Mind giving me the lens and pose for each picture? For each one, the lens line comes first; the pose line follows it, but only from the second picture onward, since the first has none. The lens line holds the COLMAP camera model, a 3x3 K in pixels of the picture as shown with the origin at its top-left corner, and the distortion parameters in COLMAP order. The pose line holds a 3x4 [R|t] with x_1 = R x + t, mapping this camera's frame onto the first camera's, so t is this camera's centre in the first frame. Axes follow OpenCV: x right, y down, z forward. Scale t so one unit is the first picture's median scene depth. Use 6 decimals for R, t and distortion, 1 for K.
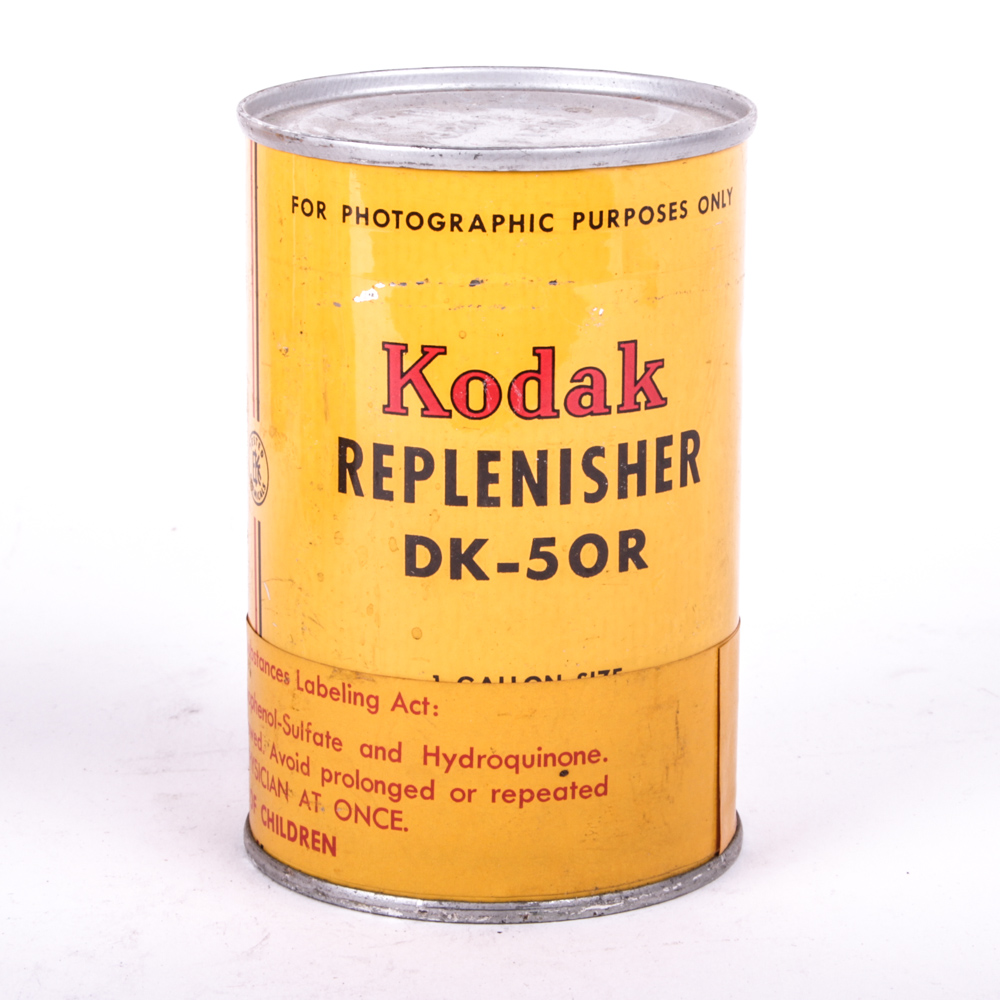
lens RADIAL K [[4660.1, 0, 500.0], [0, 4660.1, 500.0], [0, 0, 1]] dist [-0.021102, 0.790043]
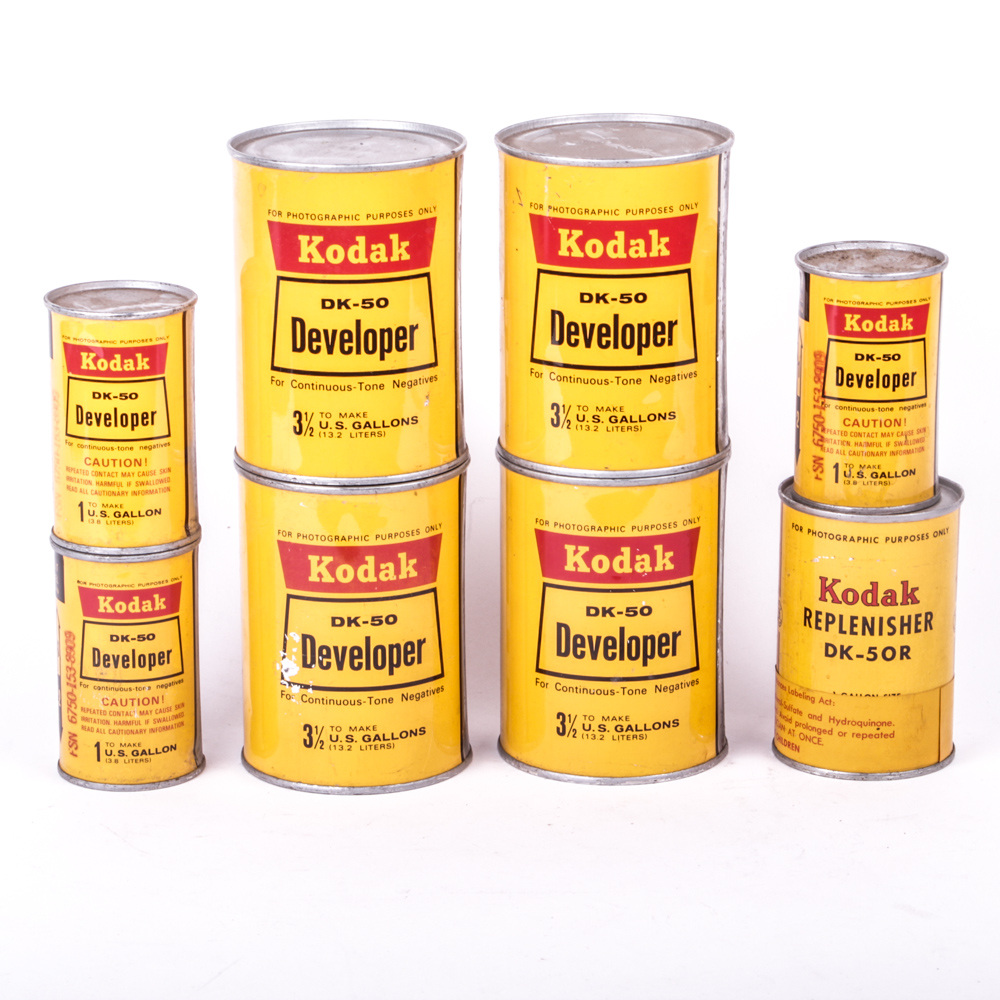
lens RADIAL K [[3493.5, 0, 500.0], [0, 3493.5, 500.0], [0, 0, 1]] dist [0.062451, -0.888966]
pose [[0.979737, 0.056205, -0.192241, 0.193609], [-0.055954, 0.998411, 0.006741, -0.084000], [0.192315, 0.004153, 0.981325, -1.162329]]
